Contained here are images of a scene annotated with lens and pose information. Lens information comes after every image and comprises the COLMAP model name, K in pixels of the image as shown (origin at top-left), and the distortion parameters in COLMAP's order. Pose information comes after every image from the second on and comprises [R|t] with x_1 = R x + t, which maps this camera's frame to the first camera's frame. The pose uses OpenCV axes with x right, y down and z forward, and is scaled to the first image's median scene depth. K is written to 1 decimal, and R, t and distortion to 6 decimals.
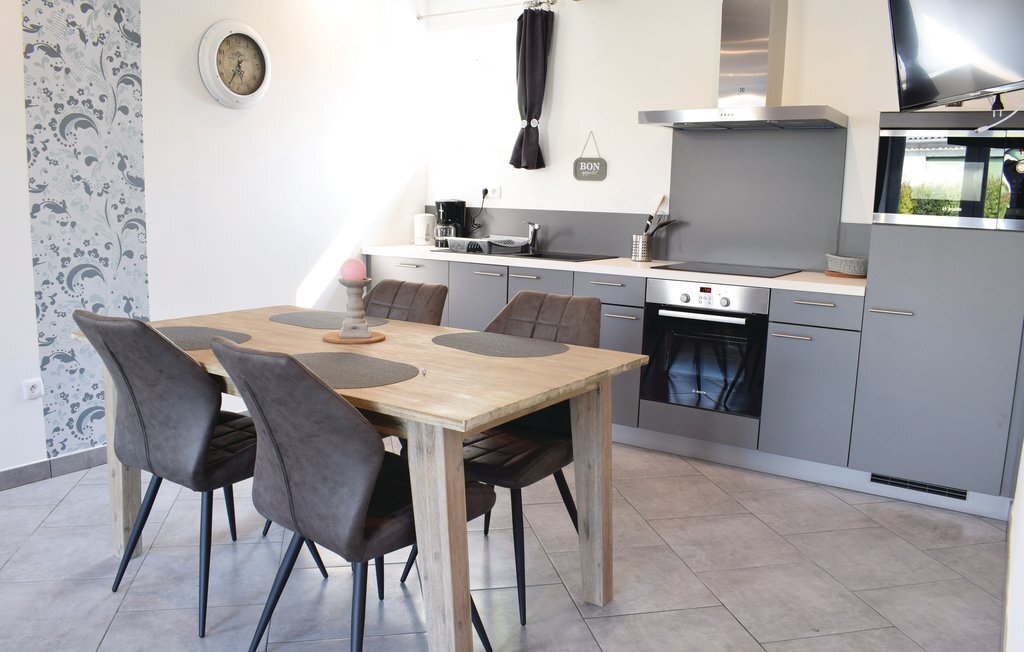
lens RADIAL K [[835.3, 0, 512.0], [0, 835.3, 326.0], [0, 0, 1]] dist [-0.080002, -0.009330]
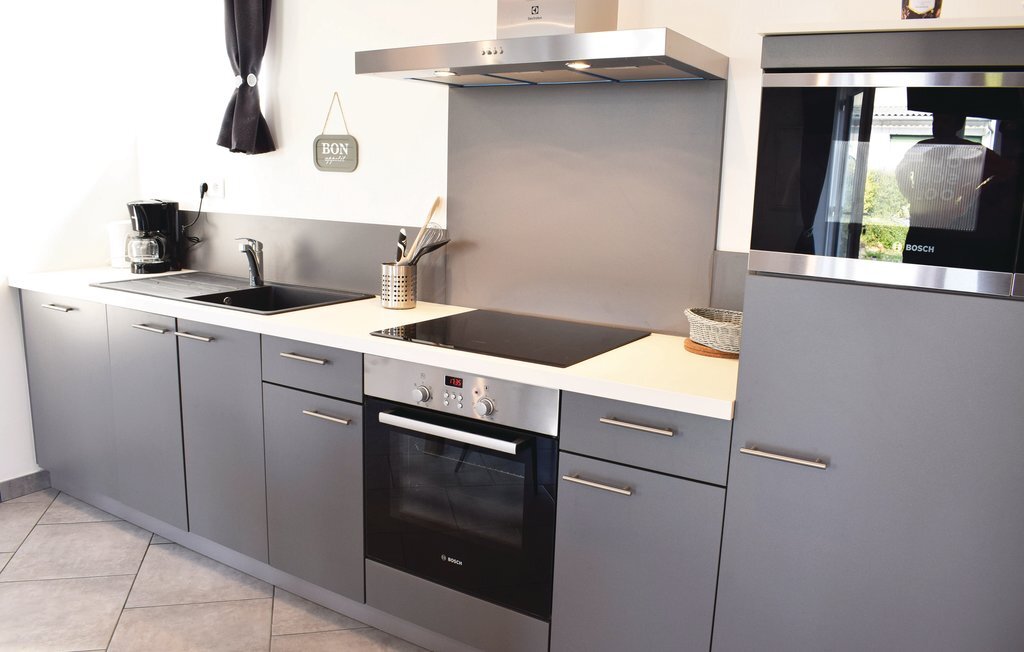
lens RADIAL K [[835.3, 0, 512.0], [0, 835.3, 326.0], [0, 0, 1]] dist [-0.080002, -0.009330]
pose [[0.999418, -0.002825, 0.034010, 0.204479], [0.001884, 0.999615, 0.027683, -0.076370], [-0.034075, -0.027602, 0.999038, 0.373332]]
